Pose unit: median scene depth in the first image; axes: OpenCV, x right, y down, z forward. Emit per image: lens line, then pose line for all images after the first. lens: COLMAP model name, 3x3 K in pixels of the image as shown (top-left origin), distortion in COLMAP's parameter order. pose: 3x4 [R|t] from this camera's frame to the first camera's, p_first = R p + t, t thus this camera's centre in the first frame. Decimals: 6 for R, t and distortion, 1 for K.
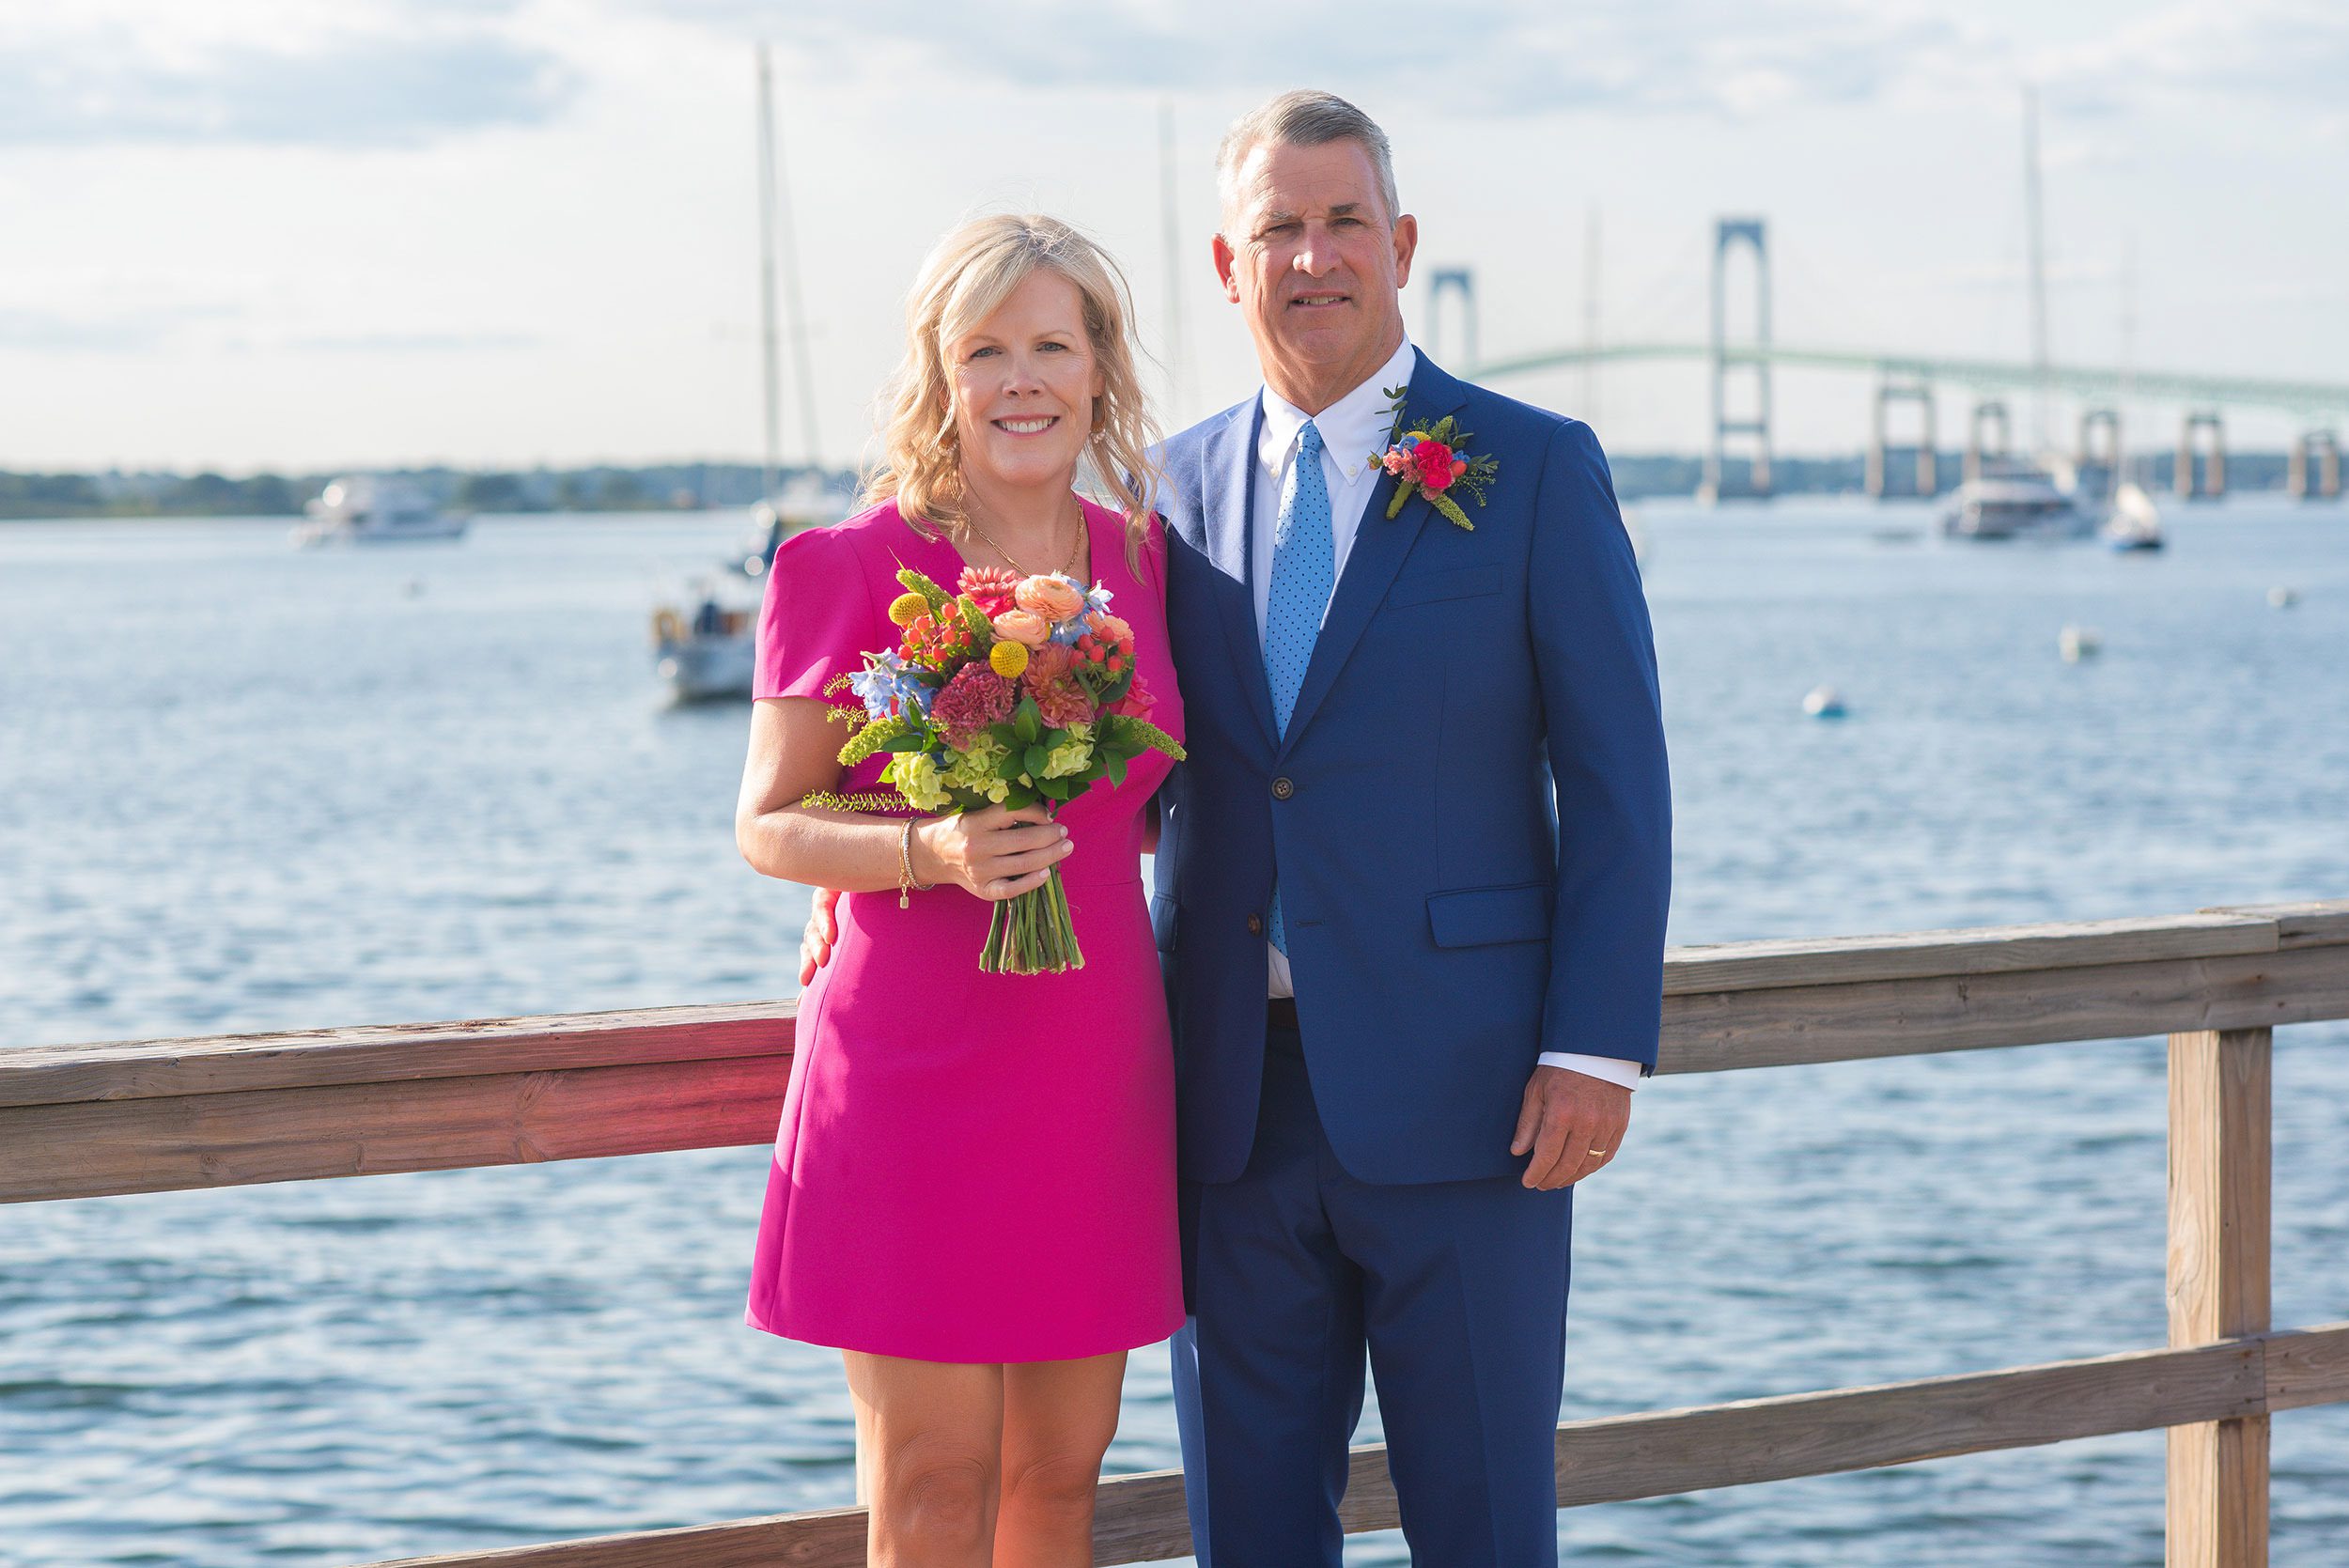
lens RADIAL K [[5651.9, 0, 1182.9], [0, 5651.9, 712.7], [0, 0, 1]] dist [-0.025684, -0.697463]
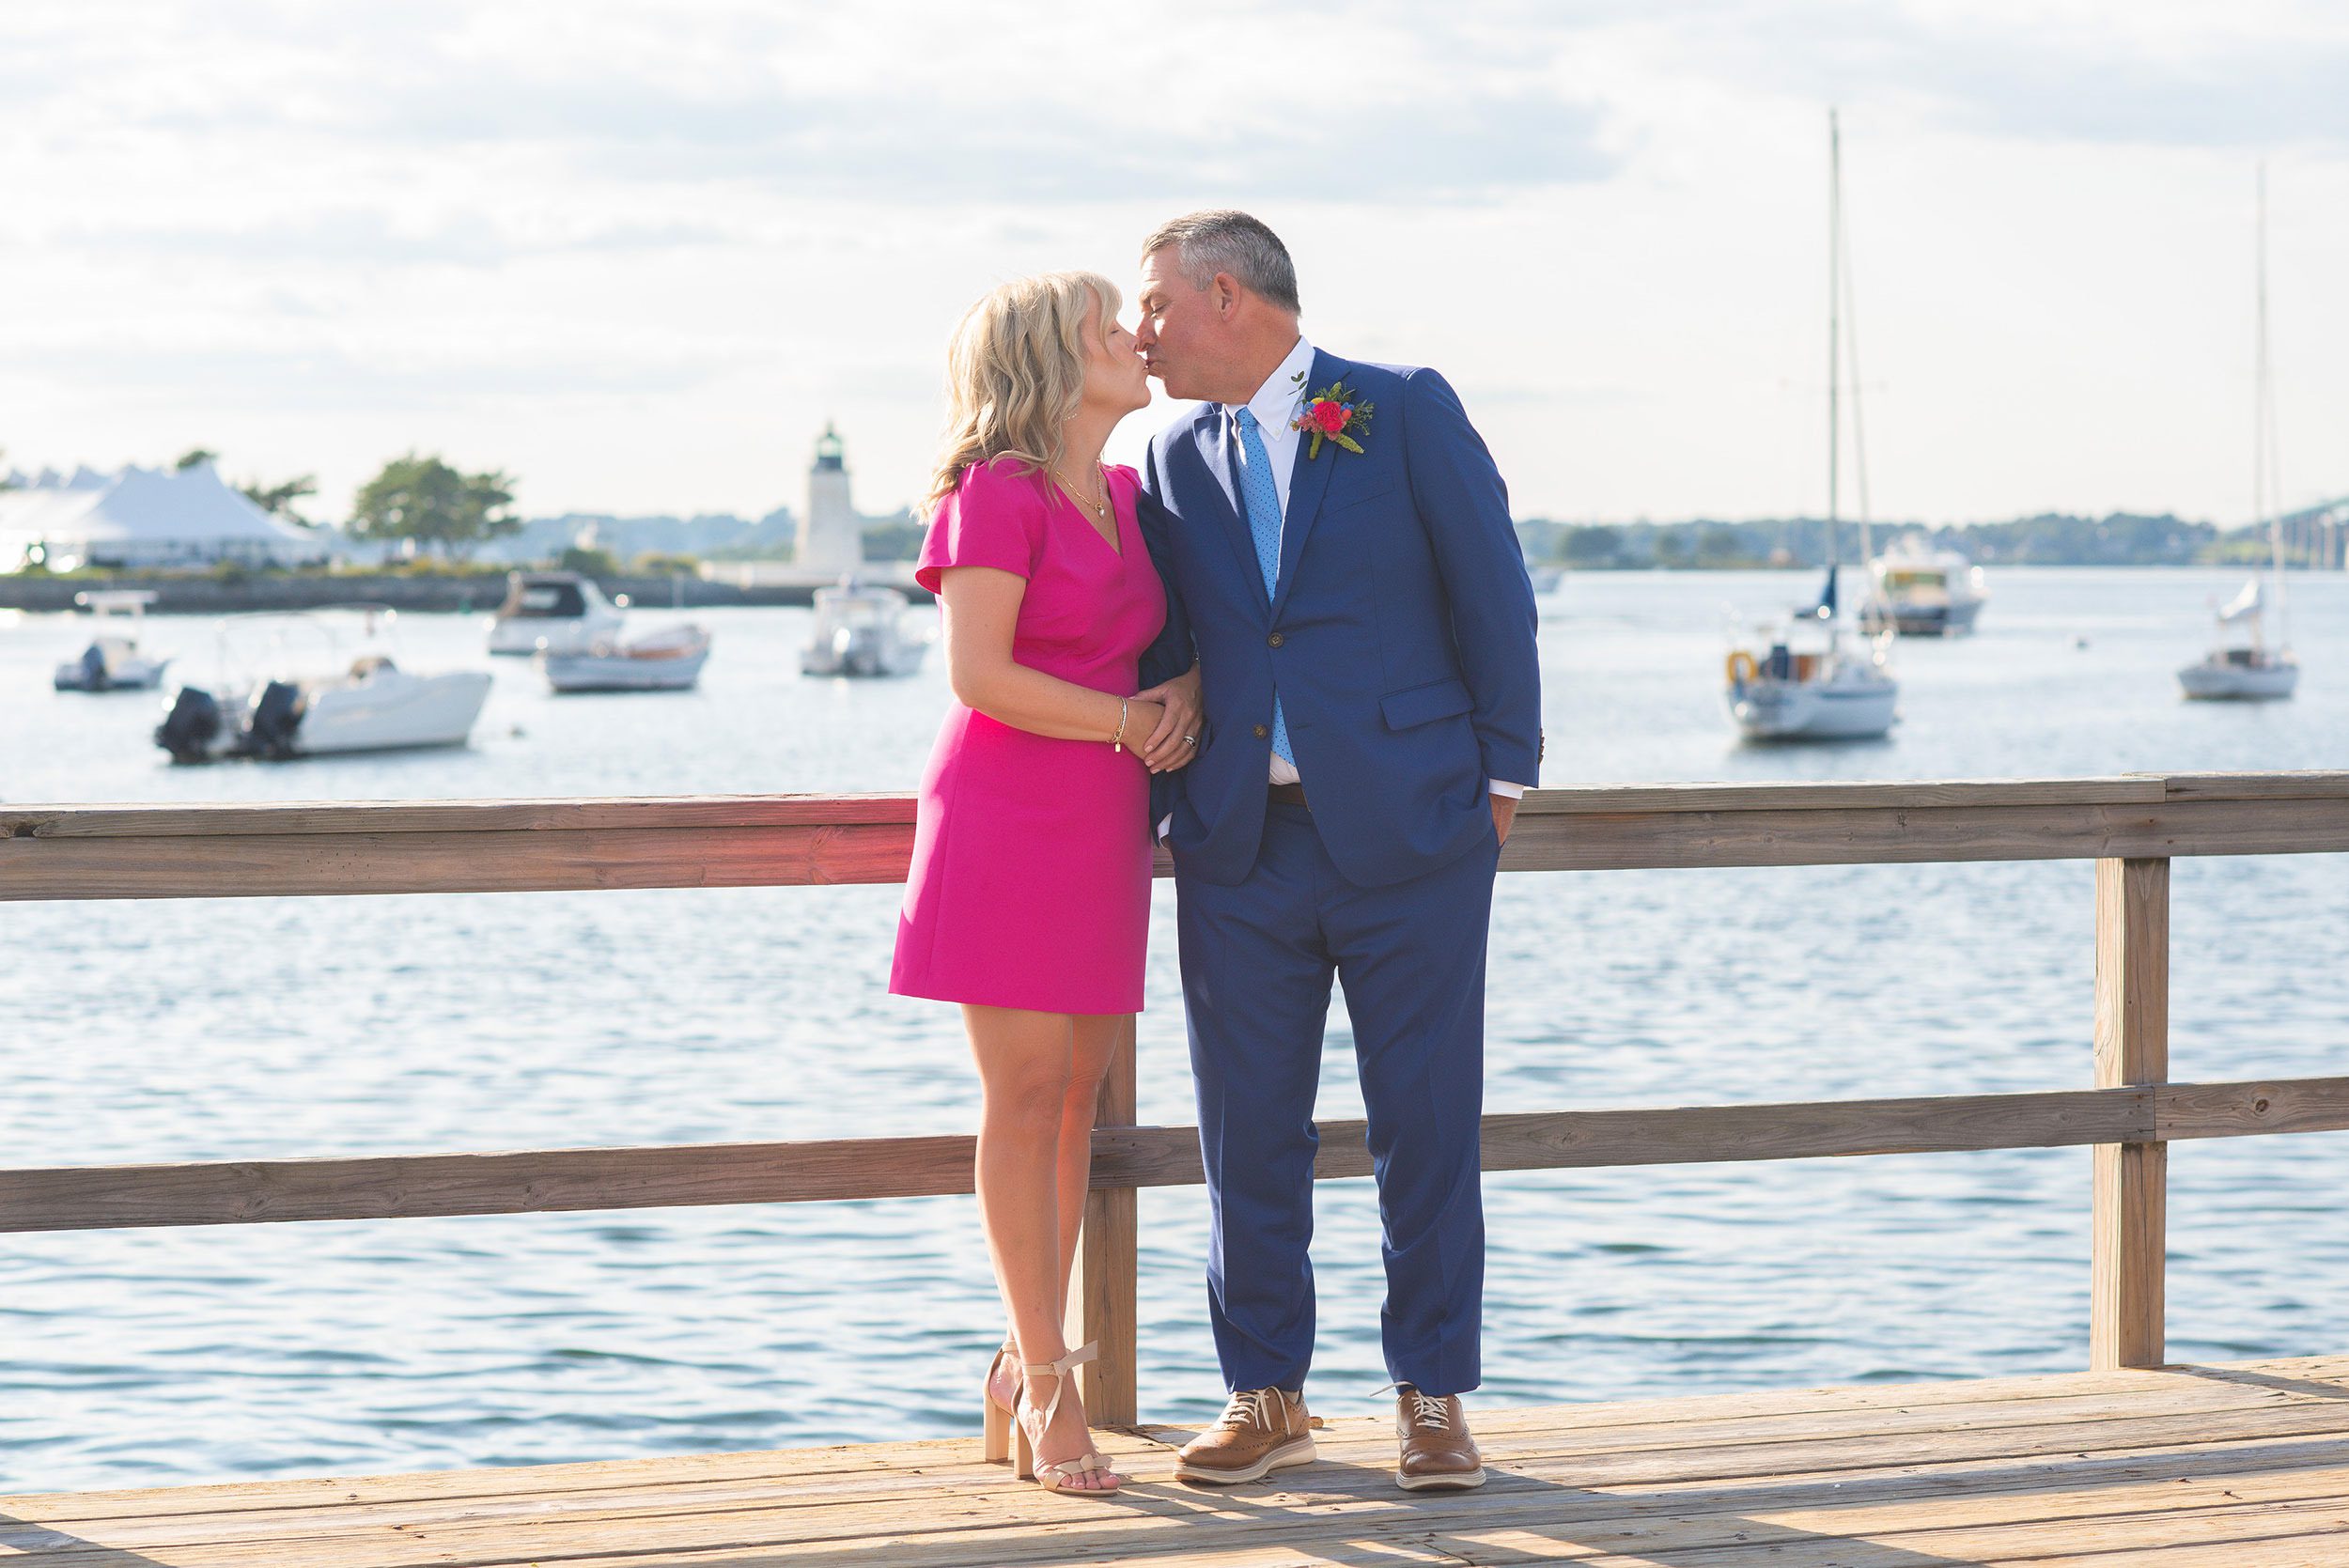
lens RADIAL K [[5628.6, 0, 1169.4], [0, 5628.6, 778.2], [0, 0, 1]] dist [-0.070008, -0.582160]
pose [[0.980524, 0.018189, -0.195554, 0.231325], [-0.017827, 0.999835, 0.003610, 0.037119], [0.195587, -0.000053, 0.980686, -0.397132]]
